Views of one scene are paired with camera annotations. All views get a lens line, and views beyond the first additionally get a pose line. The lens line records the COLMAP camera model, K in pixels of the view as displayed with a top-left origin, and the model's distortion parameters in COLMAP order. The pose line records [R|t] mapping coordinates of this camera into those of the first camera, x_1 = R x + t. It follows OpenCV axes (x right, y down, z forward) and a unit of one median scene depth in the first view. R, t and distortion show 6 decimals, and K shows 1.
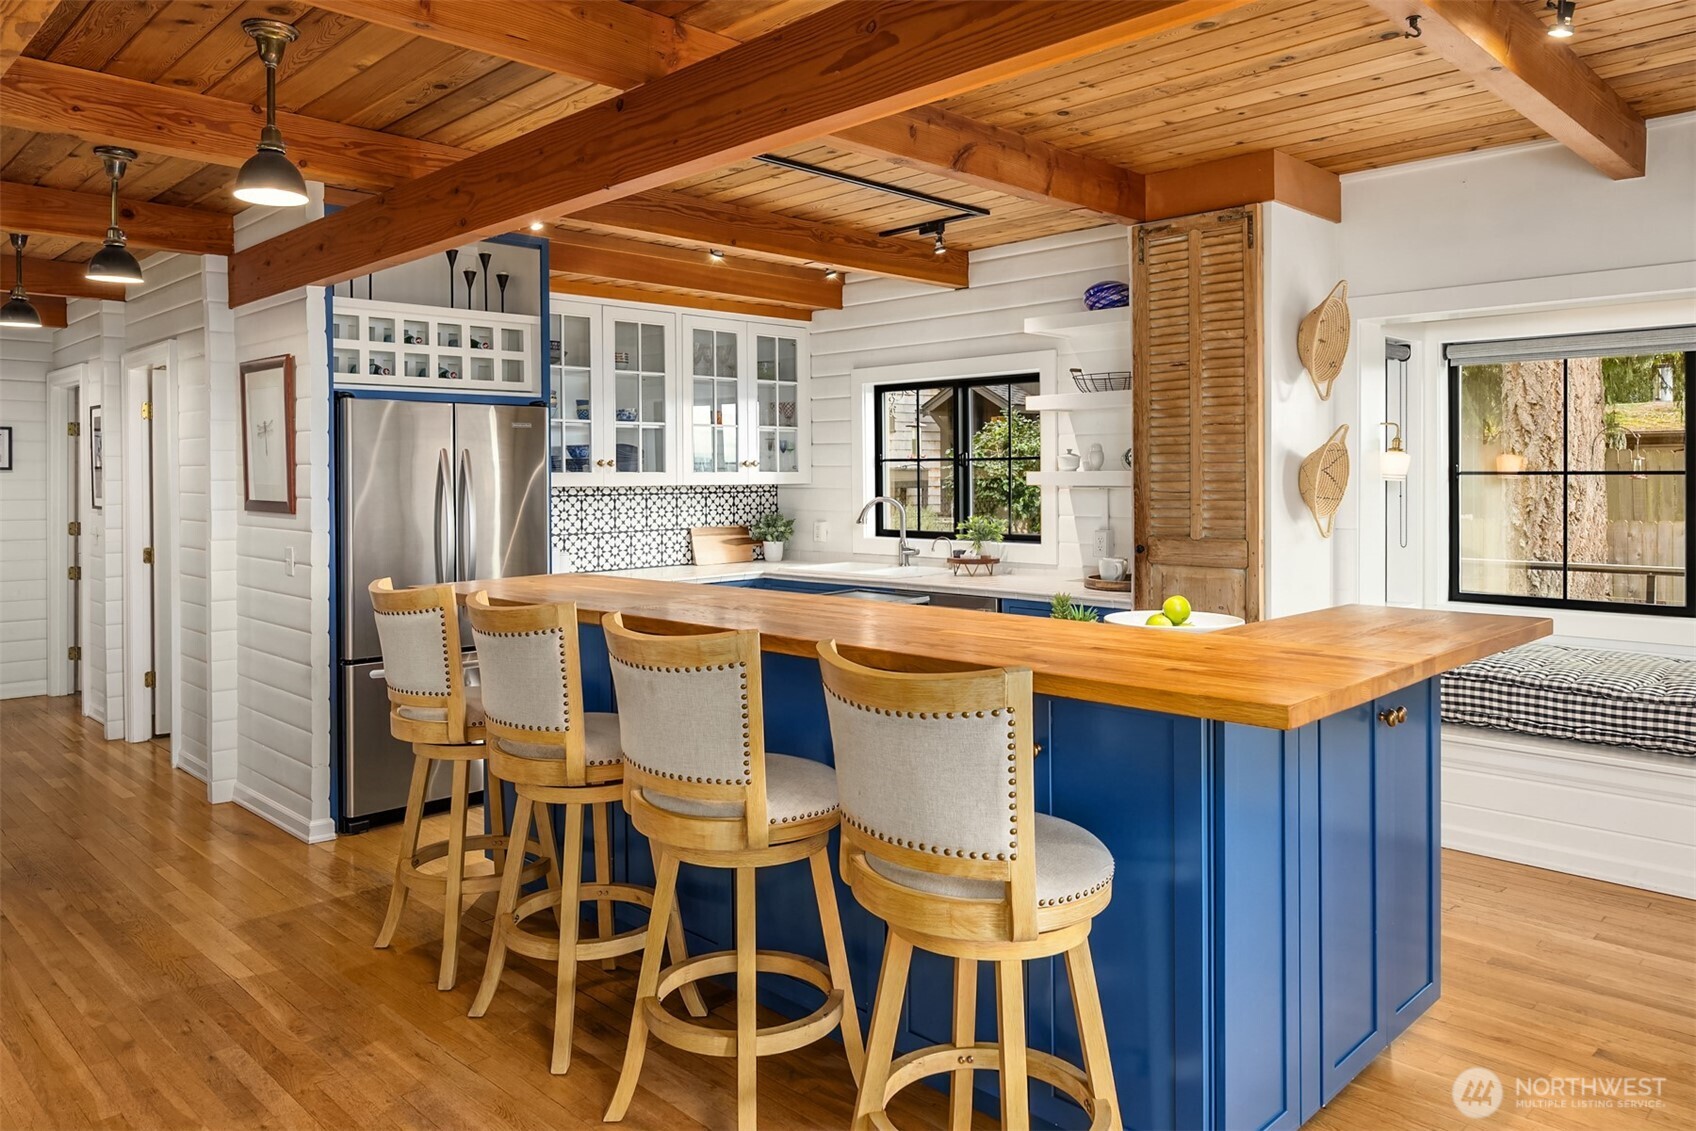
lens RADIAL K [[1208.4, 0, 772.5], [0, 1208.4, 475.6], [0, 0, 1]] dist [-0.005613, -0.001545]
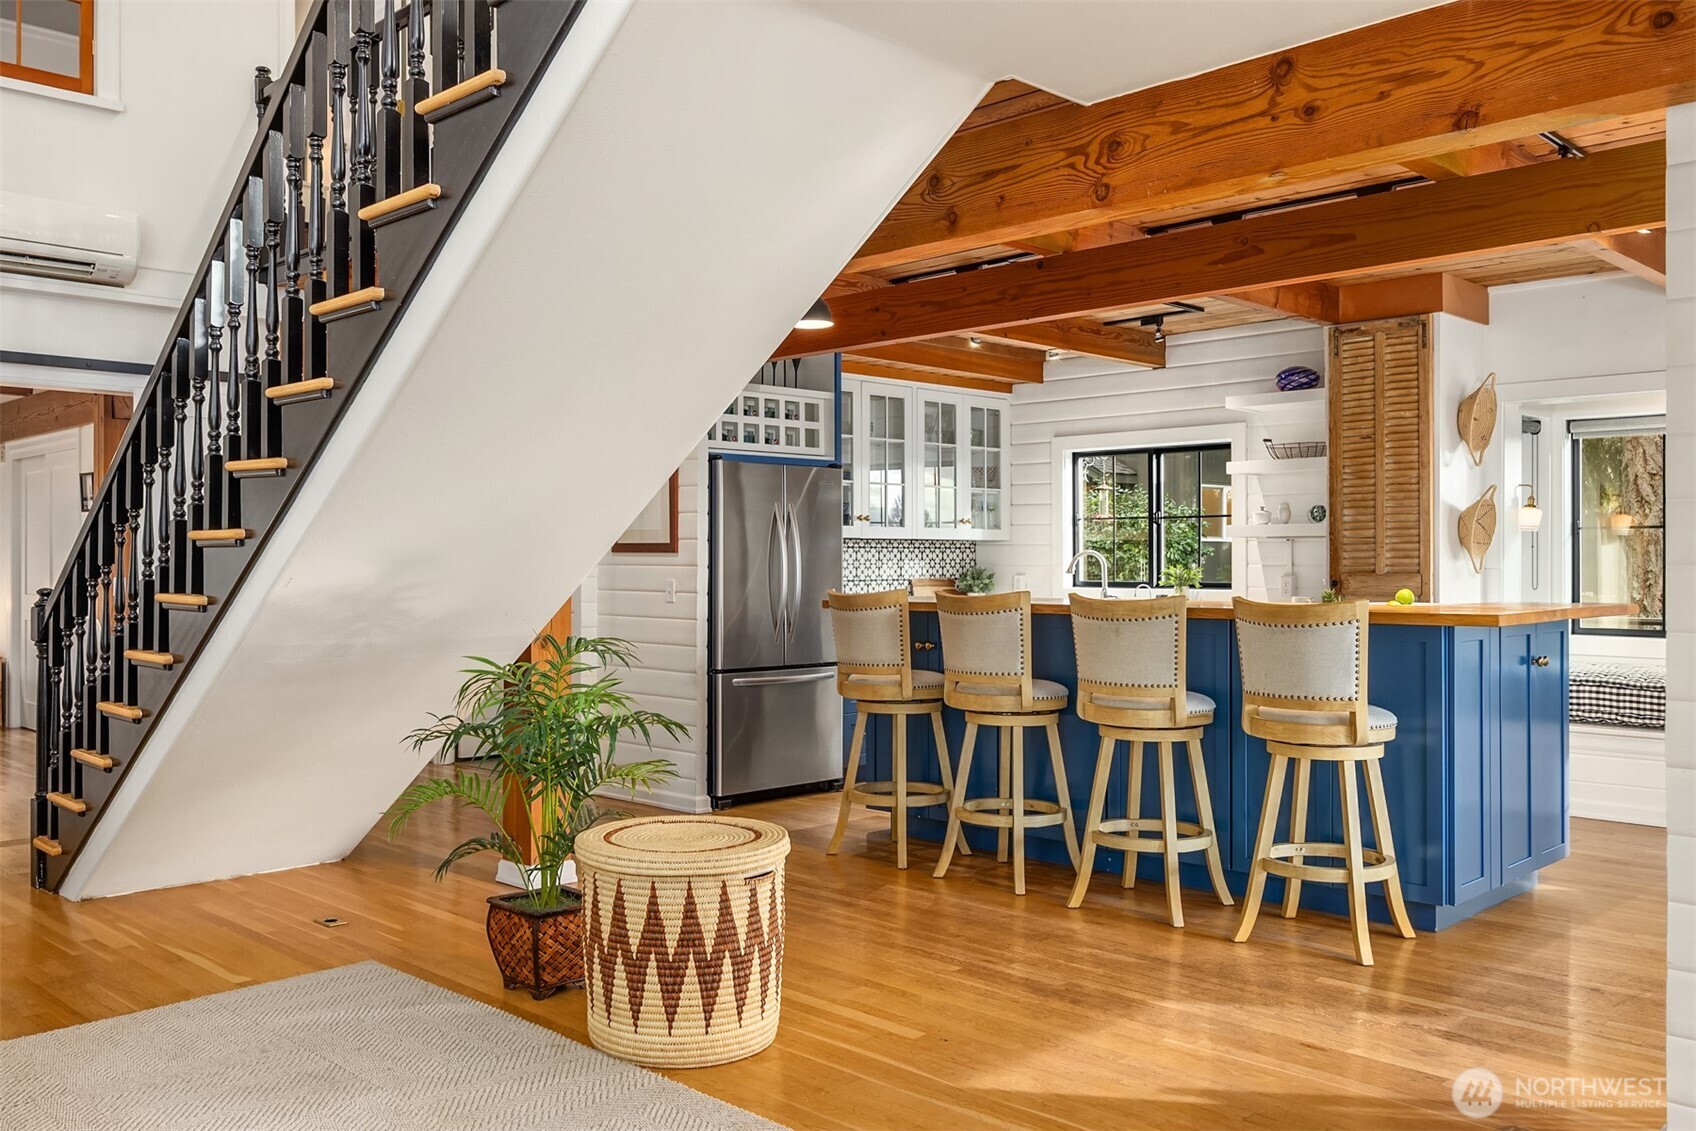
lens RADIAL K [[1498.0, 0, 852.7], [0, 1498.0, 558.3], [0, 0, 1]] dist [0.005555, -0.005009]
pose [[0.997758, 0.001282, 0.066913, -0.303214], [-0.001125, 0.999997, -0.002385, 0.039202], [-0.066916, 0.002305, 0.997756, -0.529185]]
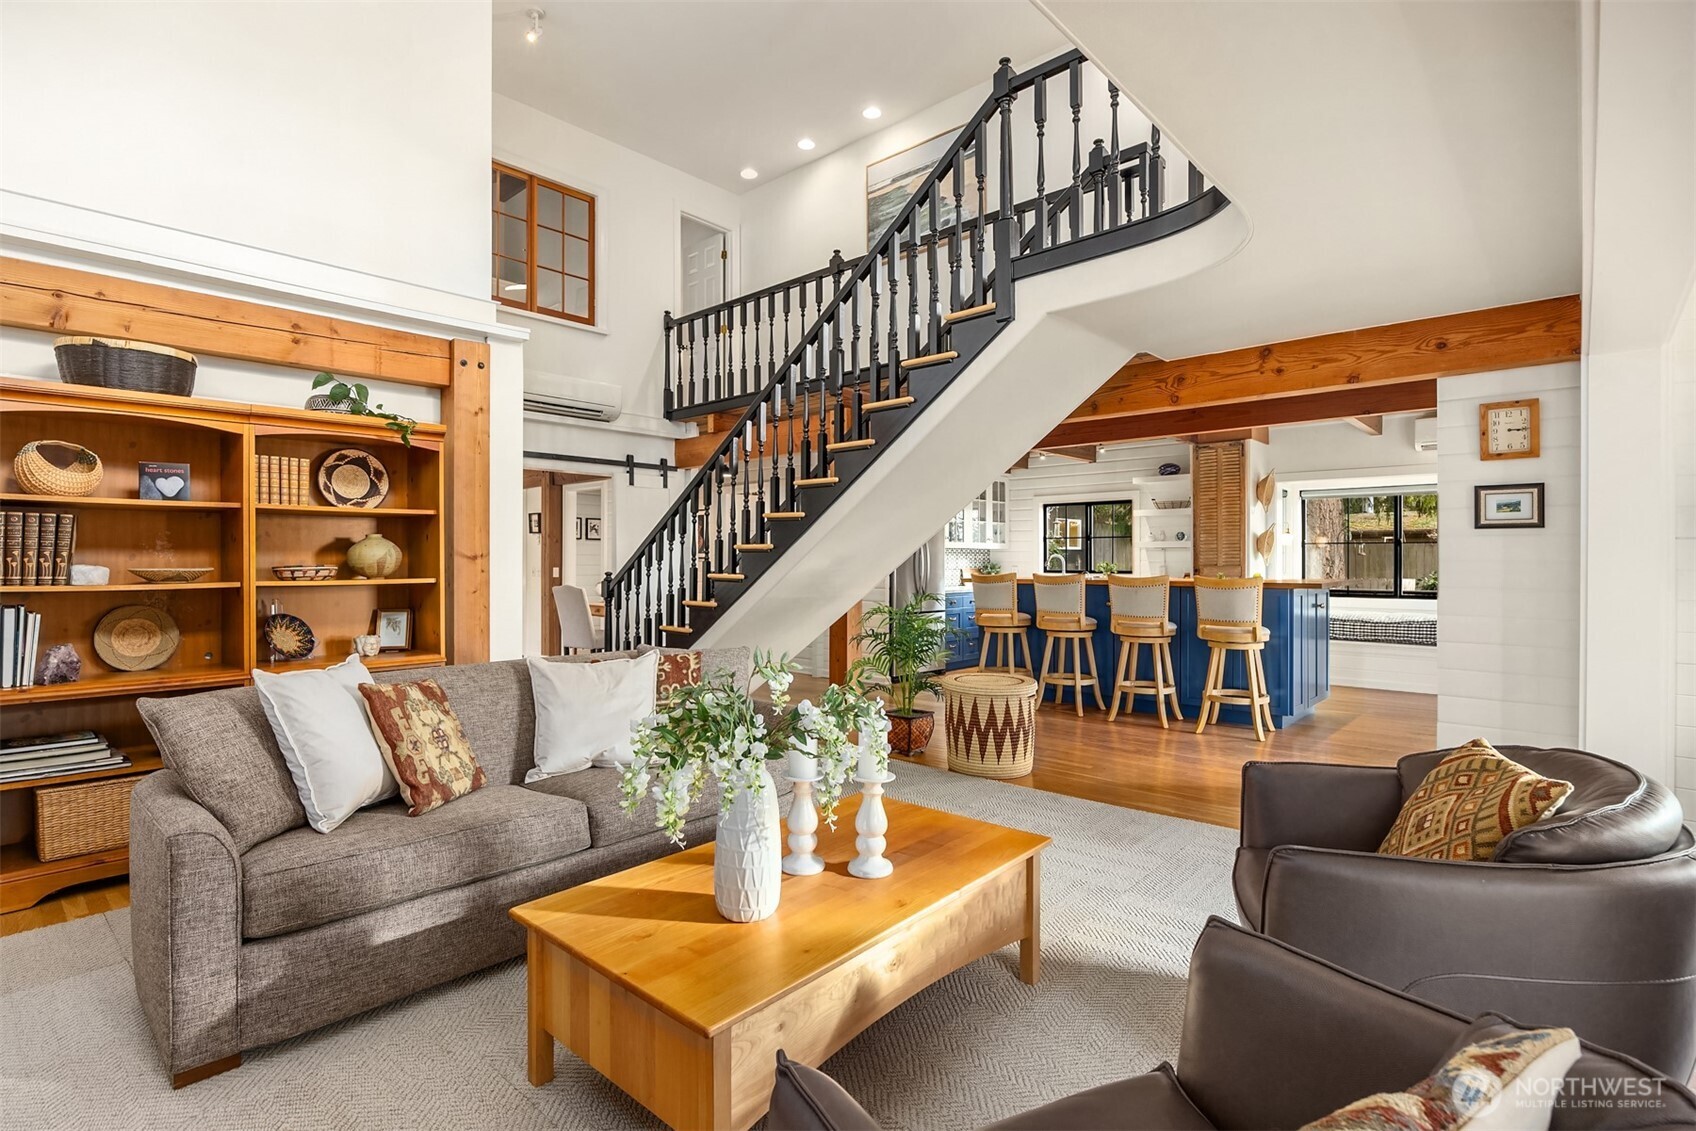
lens RADIAL K [[866.8, 0, 844.5], [0, 866.8, 563.9], [0, 0, 1]] dist [-0.017200, 0.000594]
pose [[0.994617, 0.001980, 0.103602, -0.633600], [-0.002509, 0.999984, 0.004972, 0.039567], [-0.103591, -0.005205, 0.994606, -0.757386]]
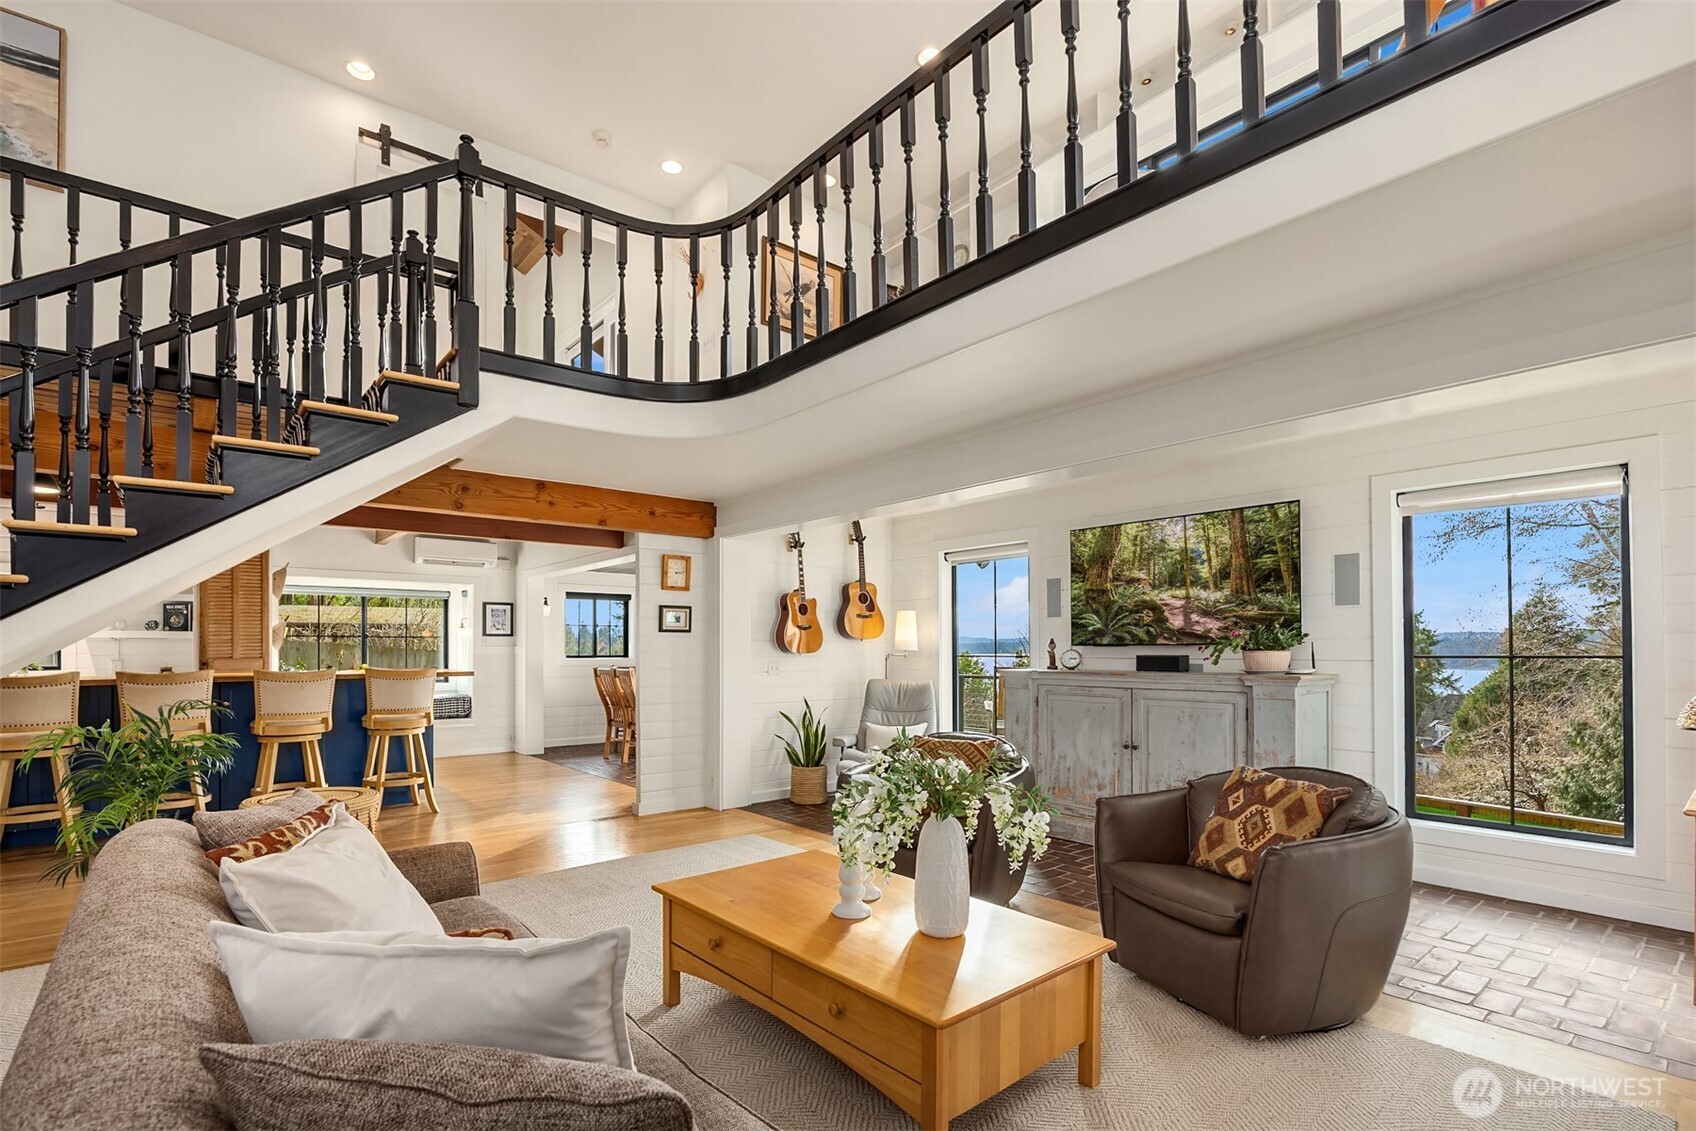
lens RADIAL K [[745.4, 0, 824.8], [0, 745.4, 643.7], [0, 0, 1]] dist [0.000720, -0.000040]
pose [[0.040185, 0.008911, 0.999153, -1.101135], [0.001671, 0.999958, -0.008986, 0.036438], [-0.999191, 0.002031, 0.040168, -0.265617]]
